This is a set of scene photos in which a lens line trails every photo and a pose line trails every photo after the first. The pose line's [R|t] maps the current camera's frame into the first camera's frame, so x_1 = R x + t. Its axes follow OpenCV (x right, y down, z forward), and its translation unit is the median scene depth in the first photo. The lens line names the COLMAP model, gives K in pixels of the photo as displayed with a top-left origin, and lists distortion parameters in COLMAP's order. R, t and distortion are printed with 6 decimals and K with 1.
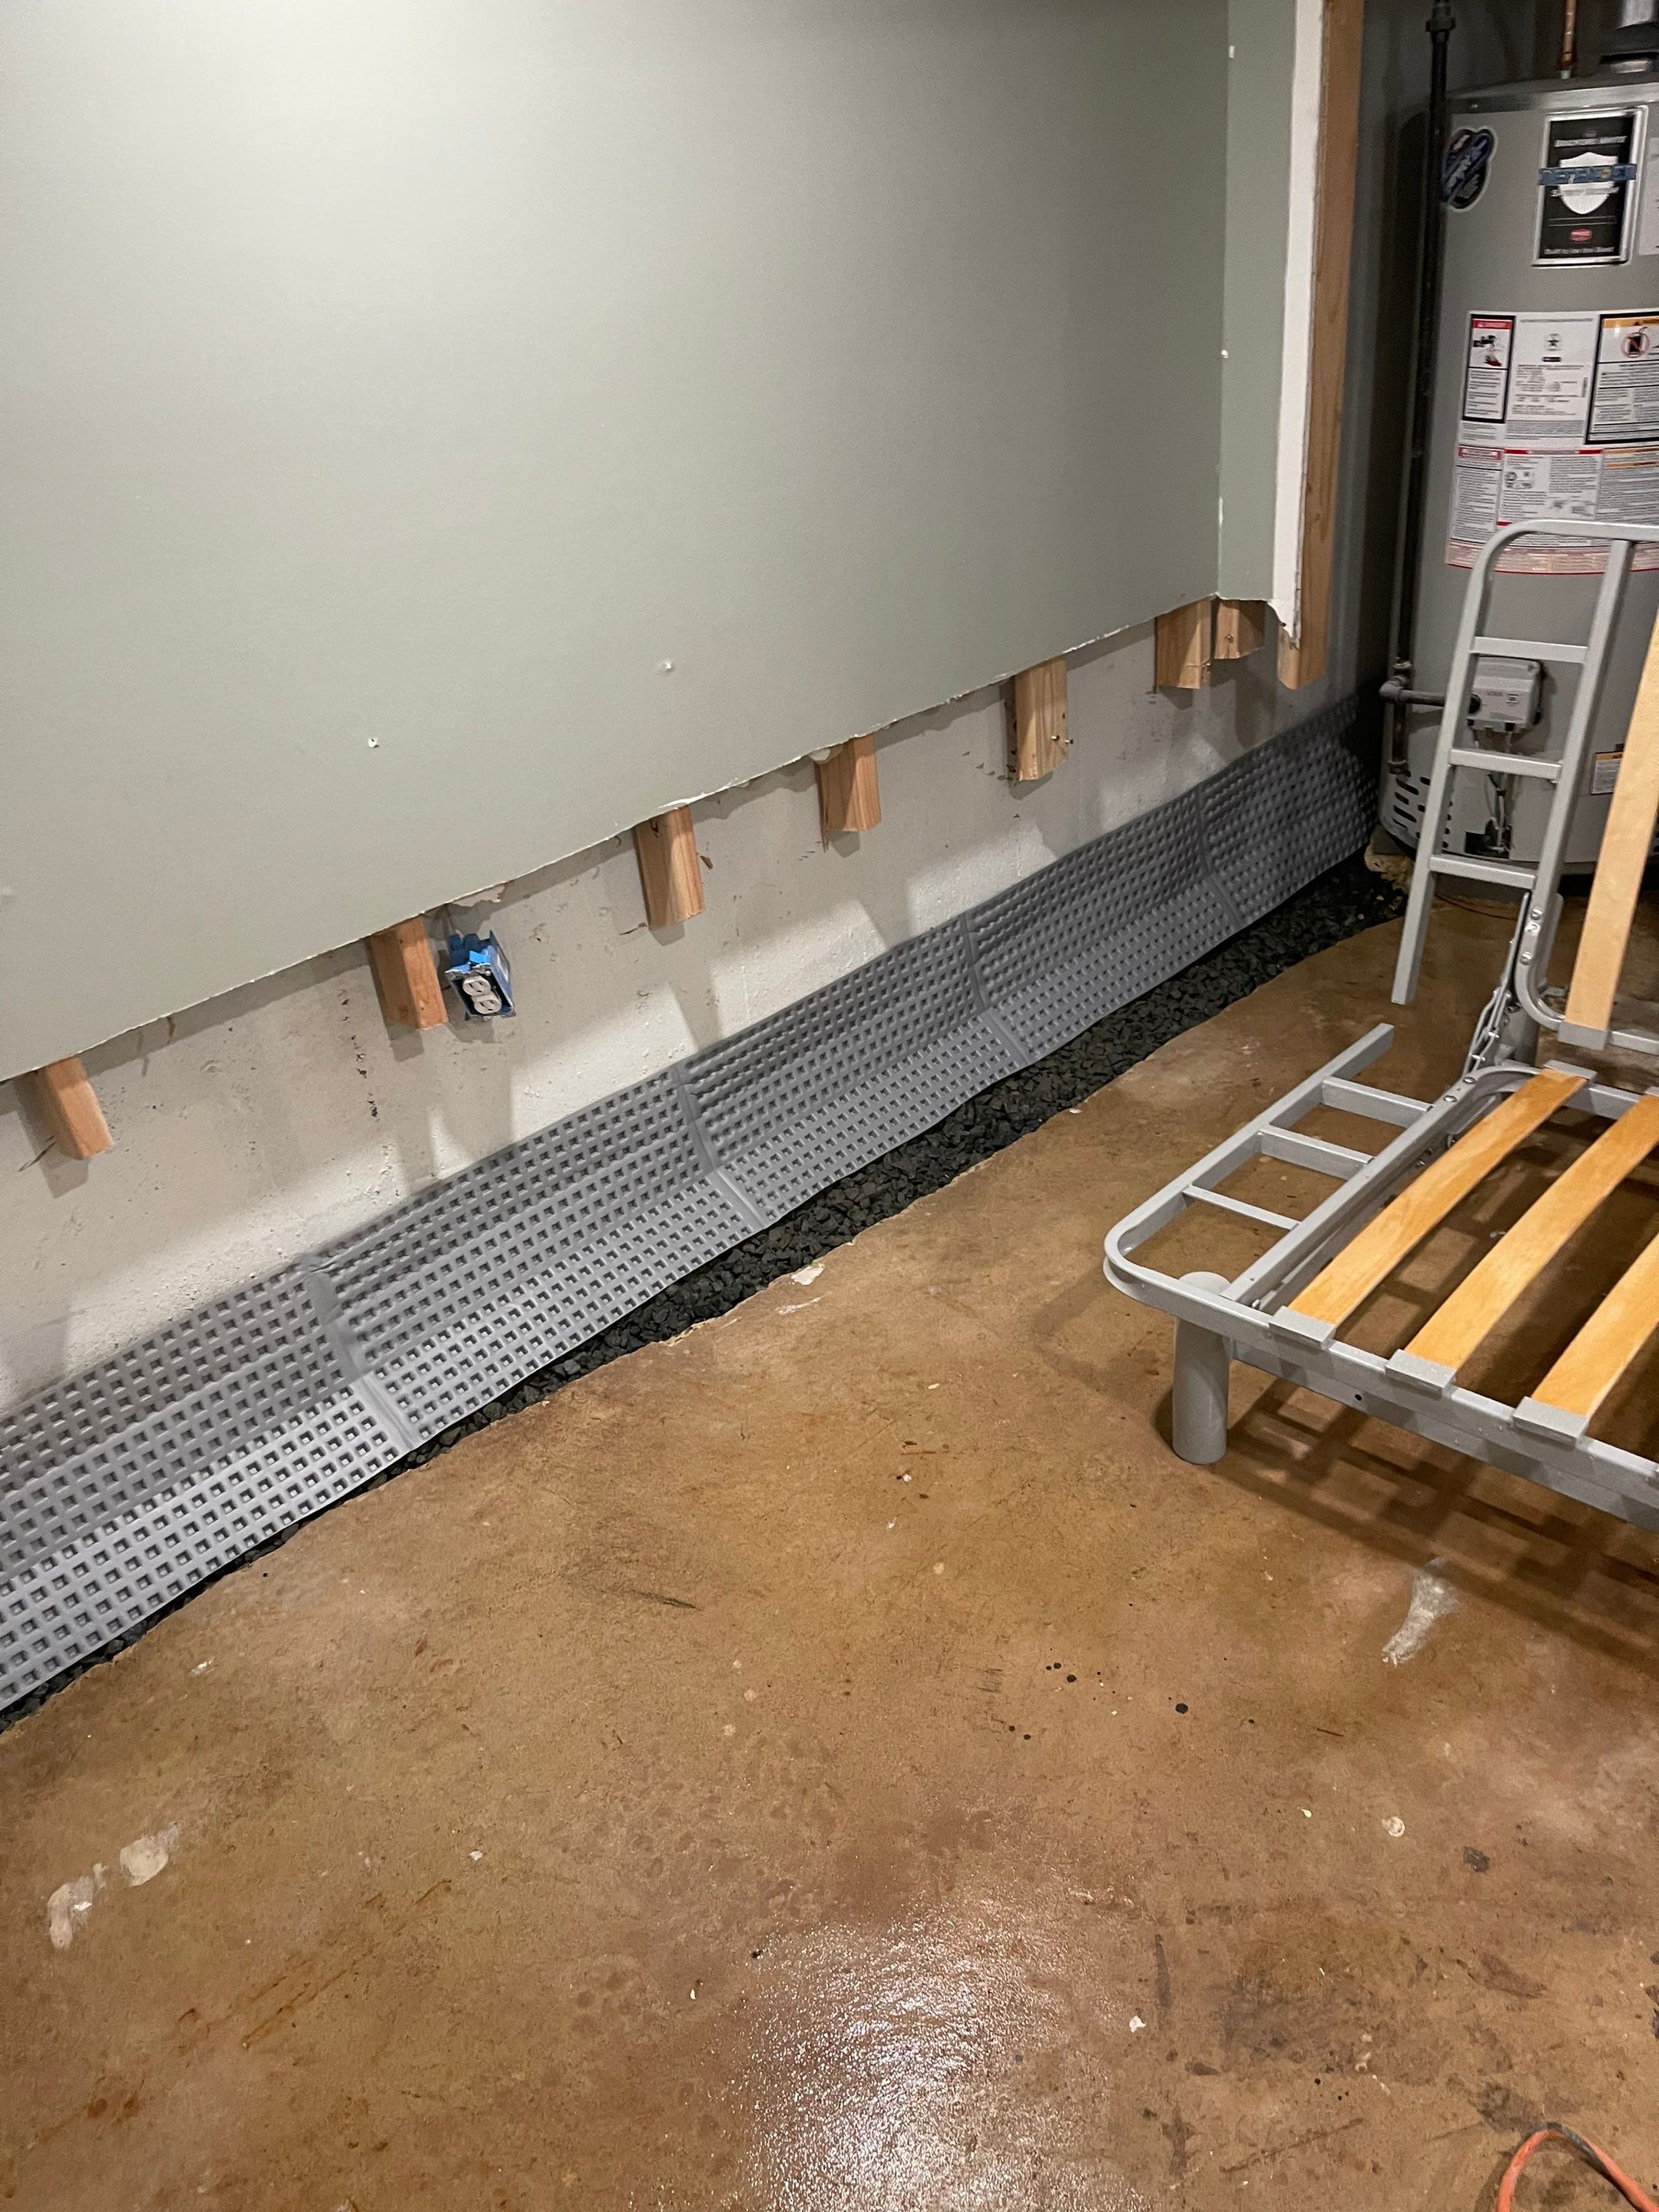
lens RADIAL K [[1669.3, 0, 812.1], [0, 1669.3, 1091.5], [0, 0, 1]] dist [0.082582, -0.116015]
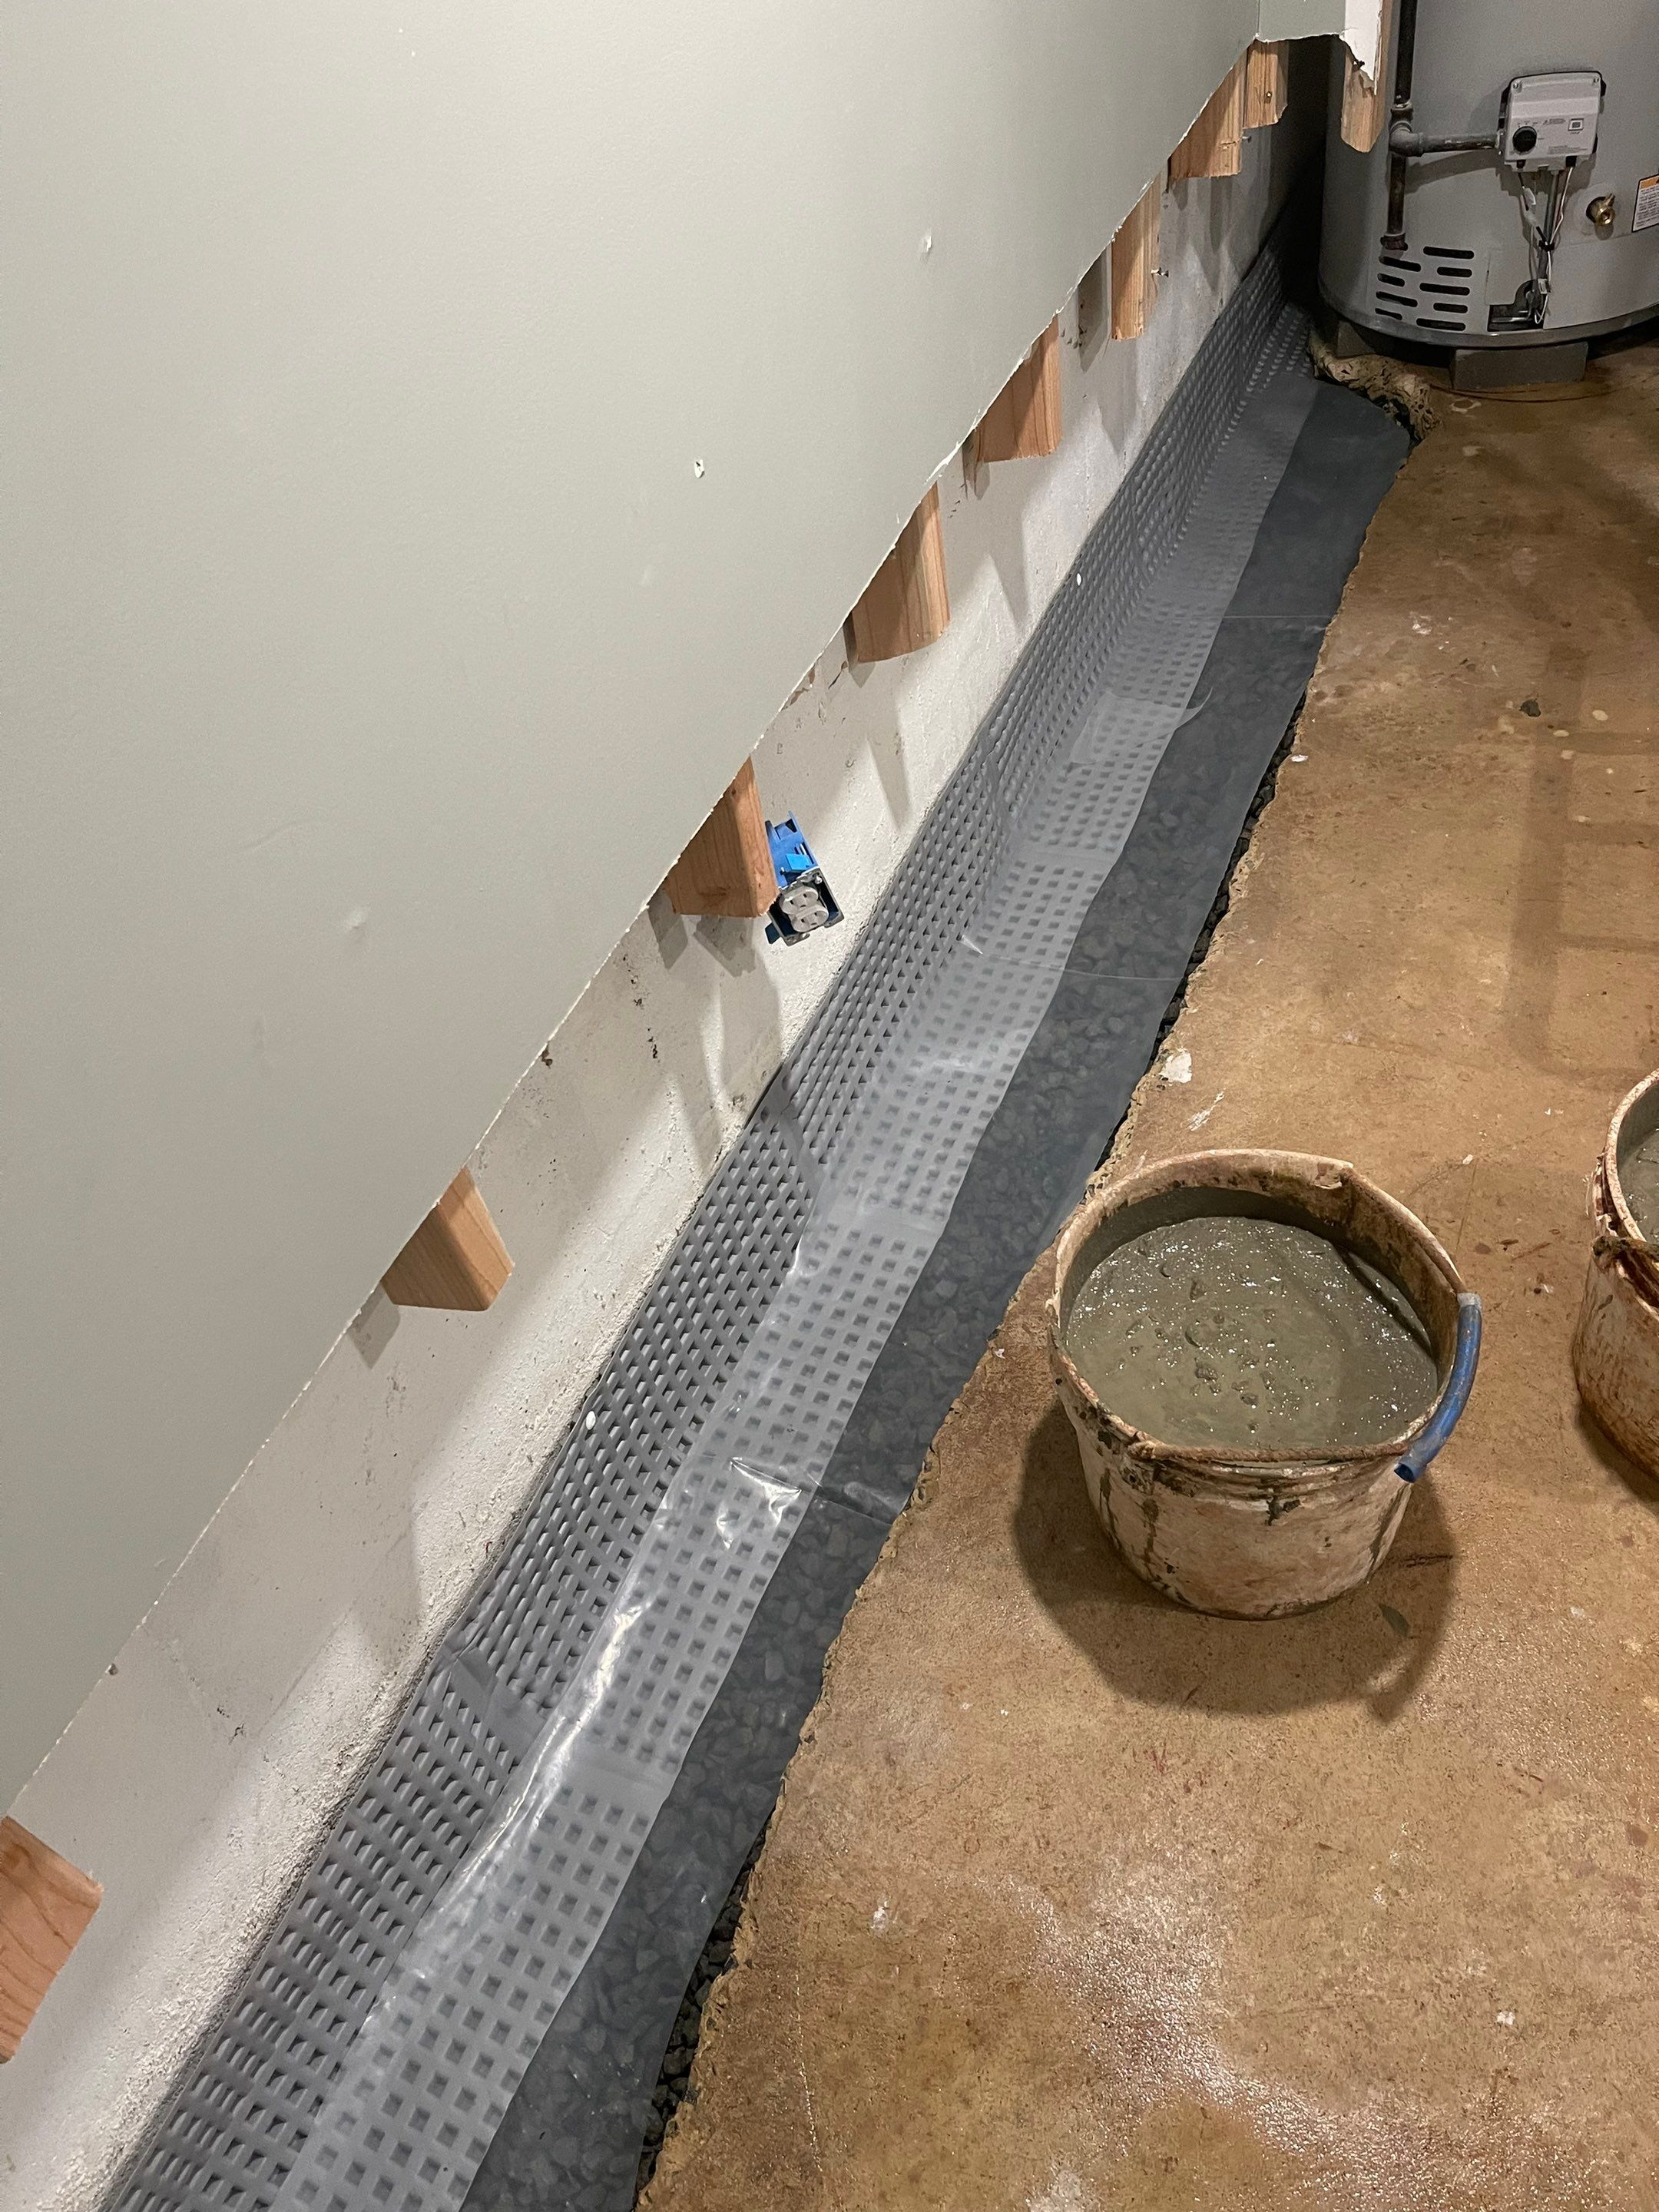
lens RADIAL K [[1669.3, 0, 812.1], [0, 1669.3, 1091.5], [0, 0, 1]] dist [0.082582, -0.116015]
pose [[0.905666, -0.323789, 0.273734, -0.307542], [0.255220, 0.931865, 0.257856, -0.100752], [-0.338574, -0.163669, 0.926596, 0.286800]]
